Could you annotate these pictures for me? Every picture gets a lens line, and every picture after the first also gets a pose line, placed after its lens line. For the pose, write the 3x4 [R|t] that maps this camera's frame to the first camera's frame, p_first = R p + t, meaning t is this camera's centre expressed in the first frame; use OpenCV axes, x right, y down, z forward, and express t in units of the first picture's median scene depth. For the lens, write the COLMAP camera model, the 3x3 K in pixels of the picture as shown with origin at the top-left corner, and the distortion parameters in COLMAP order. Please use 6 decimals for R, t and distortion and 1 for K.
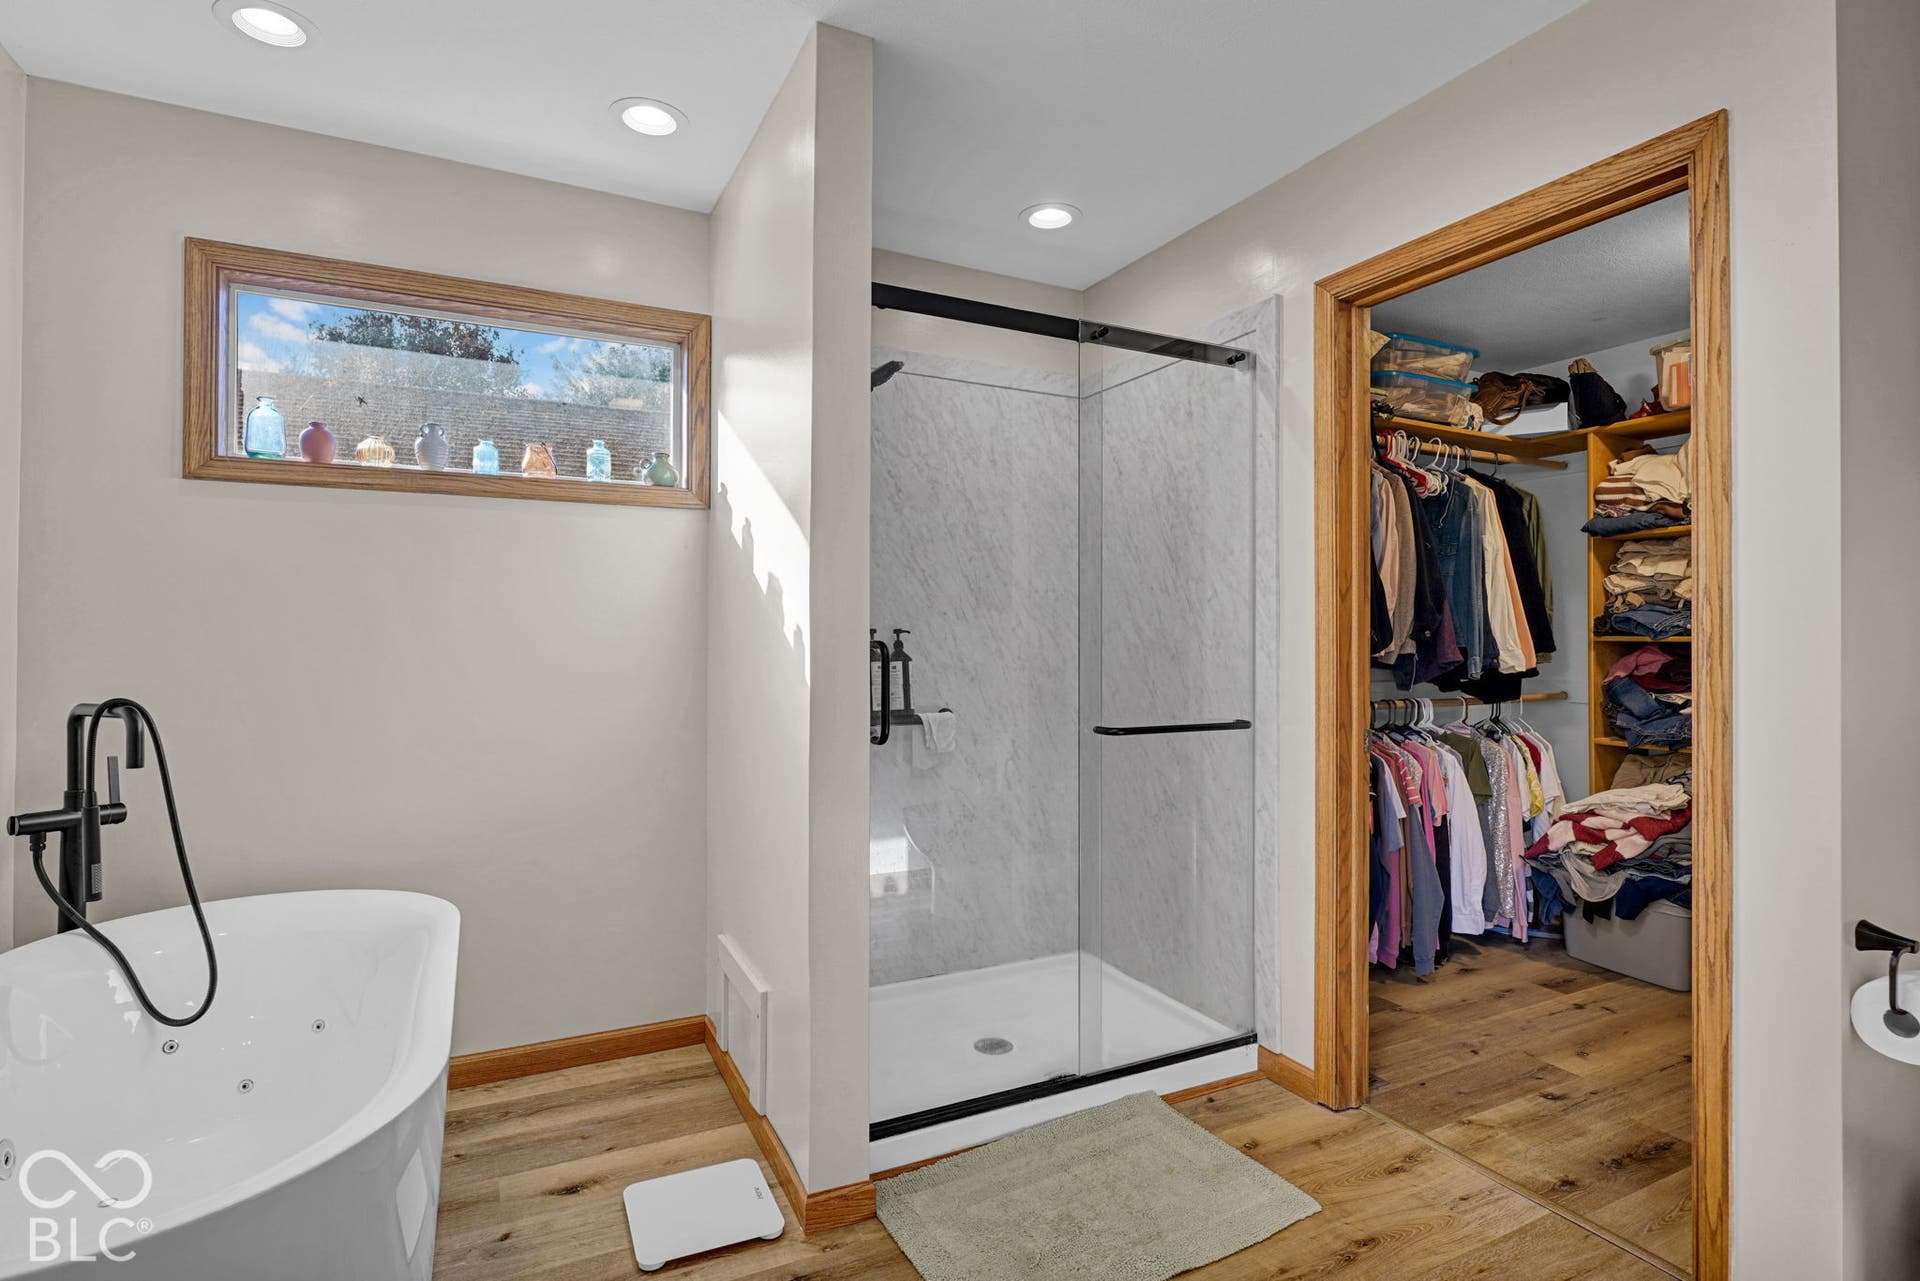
lens RADIAL K [[908.9, 0, 949.7], [0, 908.9, 631.1], [0, 0, 1]] dist [0.001878, 0.000567]
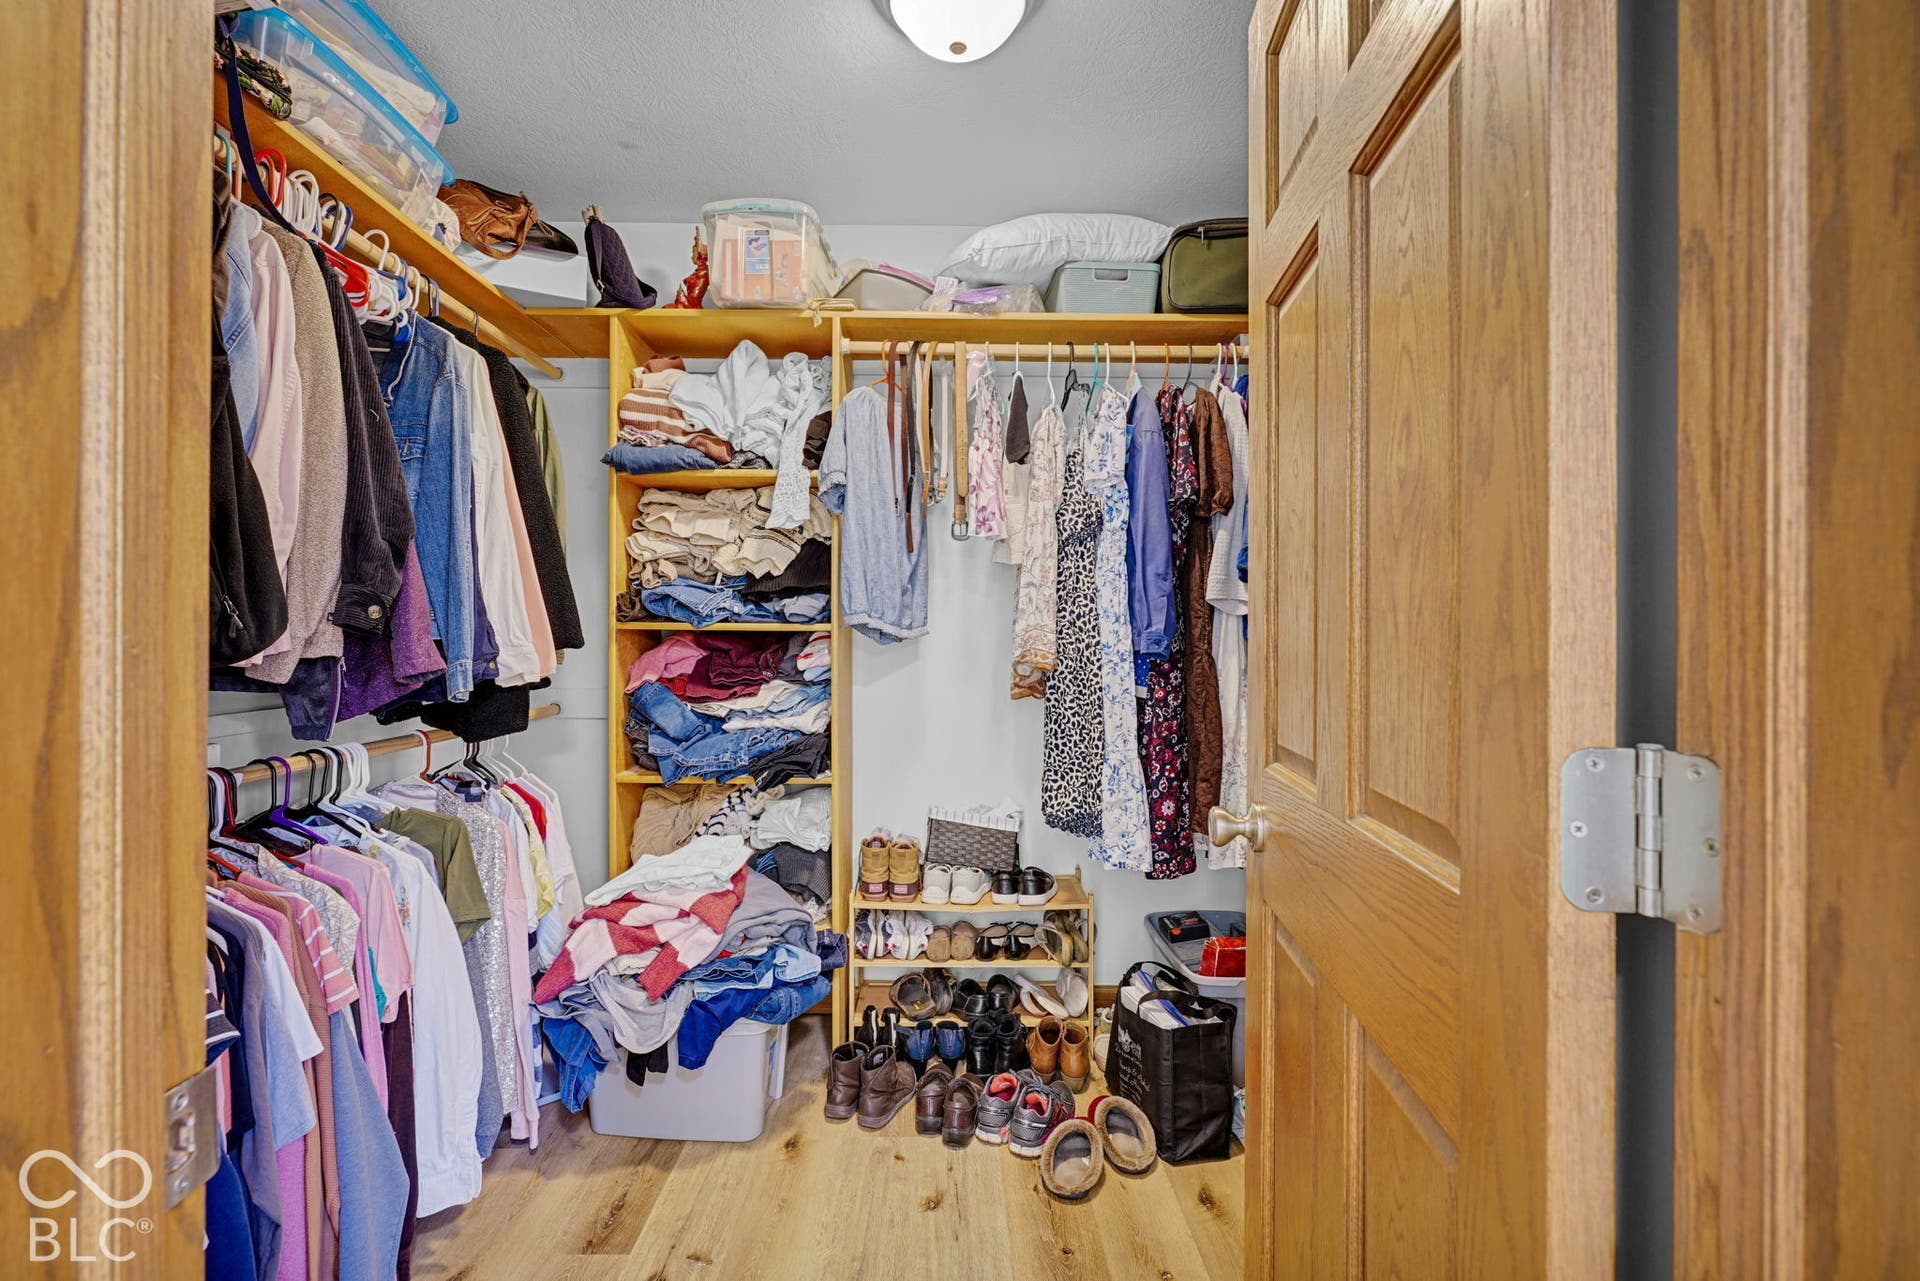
lens RADIAL K [[884.7, 0, 962.7], [0, 884.7, 634.8], [0, 0, 1]] dist [-0.013955, 0.001205]
pose [[0.427911, -0.003986, 0.903812, 0.241751], [-0.012328, 0.999872, 0.010246, 0.005555], [-0.903737, -0.015526, 0.427807, 0.515609]]
